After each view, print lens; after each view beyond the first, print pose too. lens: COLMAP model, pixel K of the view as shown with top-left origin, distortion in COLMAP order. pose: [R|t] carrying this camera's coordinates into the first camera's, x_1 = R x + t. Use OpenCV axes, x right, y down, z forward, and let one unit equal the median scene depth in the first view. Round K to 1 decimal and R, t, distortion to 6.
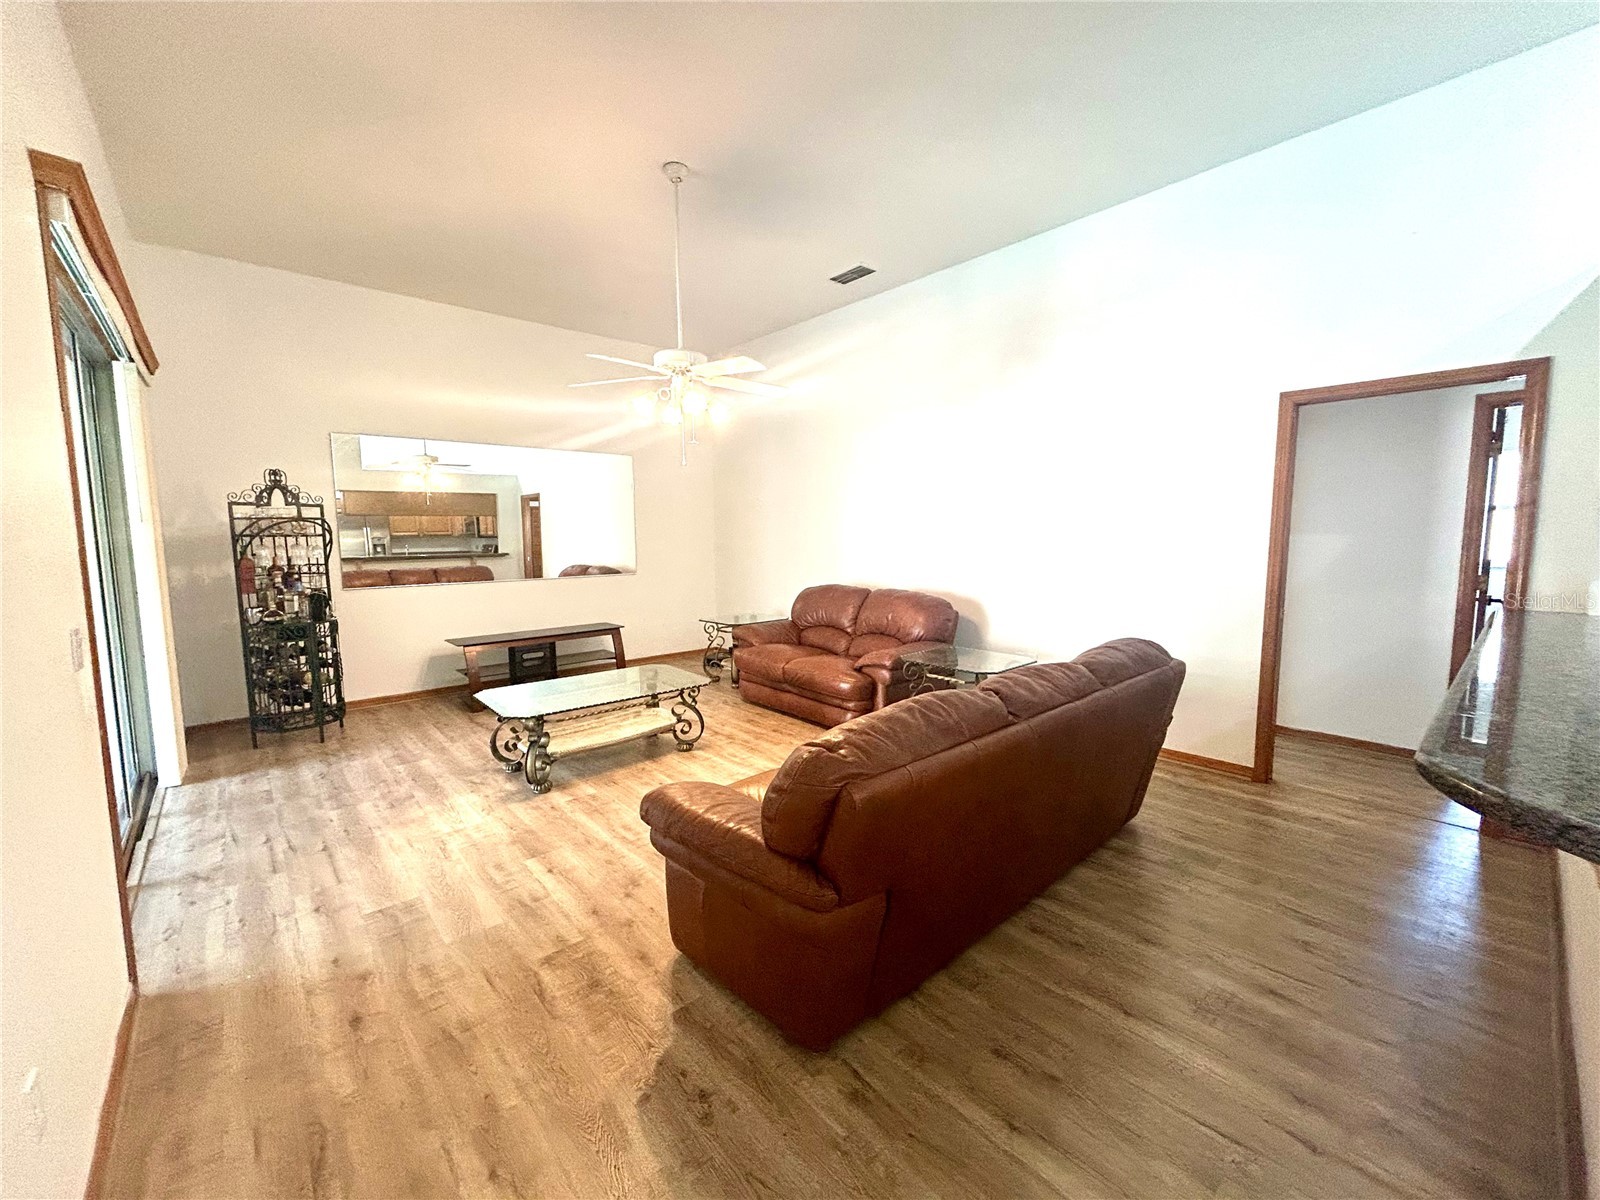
lens RADIAL K [[645.7, 0, 799.7], [0, 645.7, 598.1], [0, 0, 1]] dist [0.001287, 0.000835]
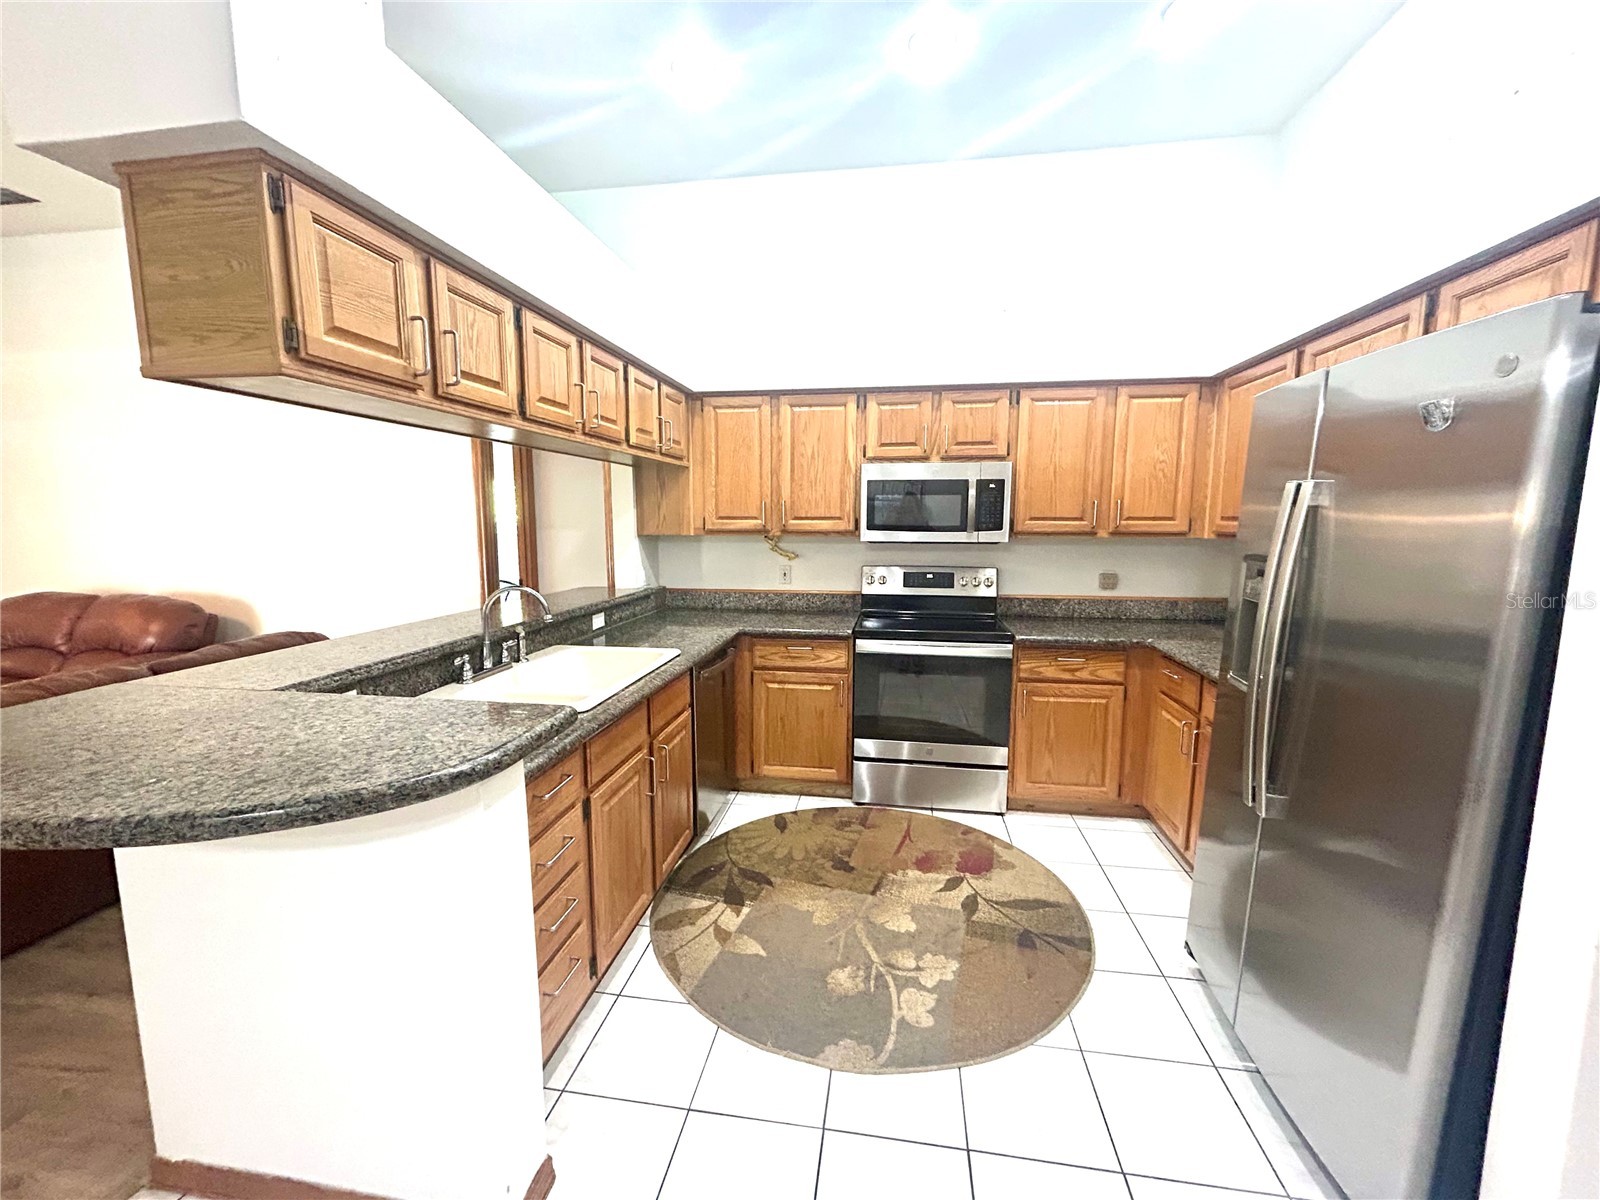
lens RADIAL K [[645.7, 0, 799.9], [0, 645.7, 598.3], [0, 0, 1]] dist [0.001287, 0.000835]
pose [[0.767122, -0.067166, 0.637976, 0.458506], [0.054805, 0.997730, 0.039142, 0.011009], [-0.639156, 0.004938, 0.769061, -0.330627]]
